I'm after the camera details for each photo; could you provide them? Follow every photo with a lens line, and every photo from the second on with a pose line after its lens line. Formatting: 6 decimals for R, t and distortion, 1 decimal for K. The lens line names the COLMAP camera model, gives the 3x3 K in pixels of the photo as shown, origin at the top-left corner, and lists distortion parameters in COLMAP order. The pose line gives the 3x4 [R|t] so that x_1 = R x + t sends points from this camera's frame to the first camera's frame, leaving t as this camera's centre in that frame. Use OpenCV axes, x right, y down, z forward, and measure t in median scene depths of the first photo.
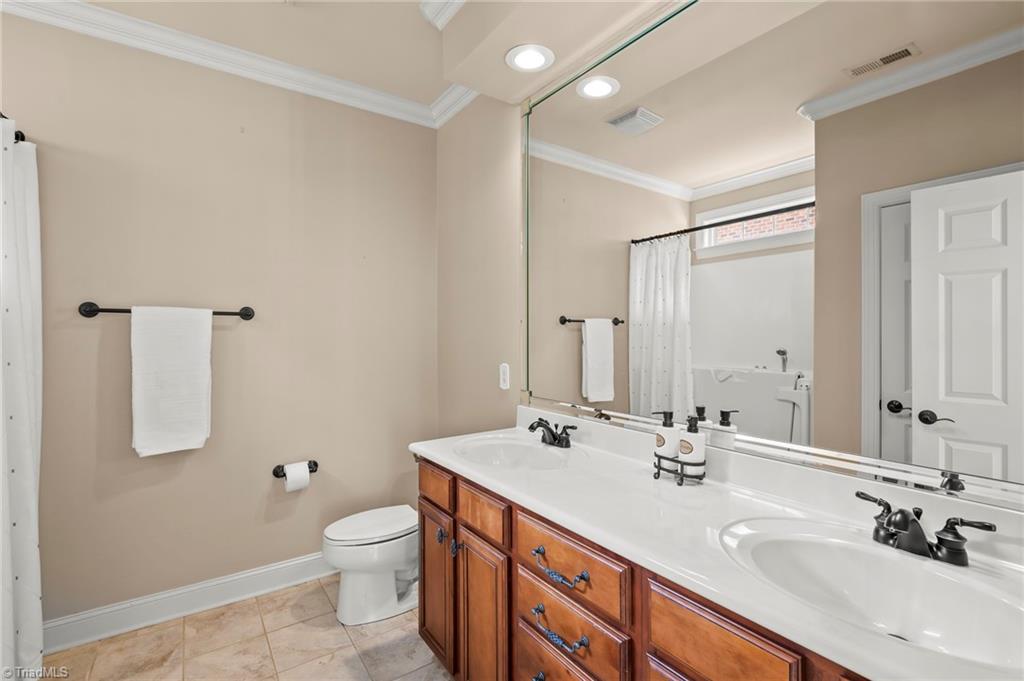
lens RADIAL K [[468.4, 0, 524.2], [0, 468.4, 337.6], [0, 0, 1]] dist [0.000535, 0.000016]
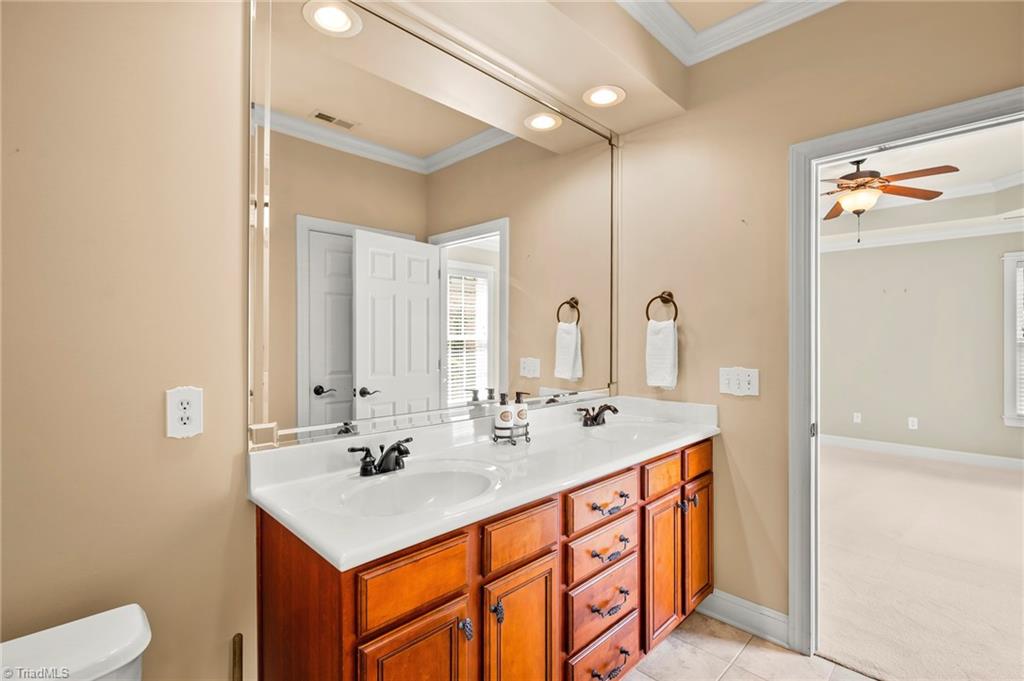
lens RADIAL K [[468.4, 0, 524.2], [0, 468.4, 337.6], [0, 0, 1]] dist [0.000535, 0.000016]
pose [[-0.182019, 0.001094, 0.983294, -0.758910], [0.003884, 0.999992, -0.000393, 0.007694], [-0.983287, 0.003747, -0.182022, 0.935795]]
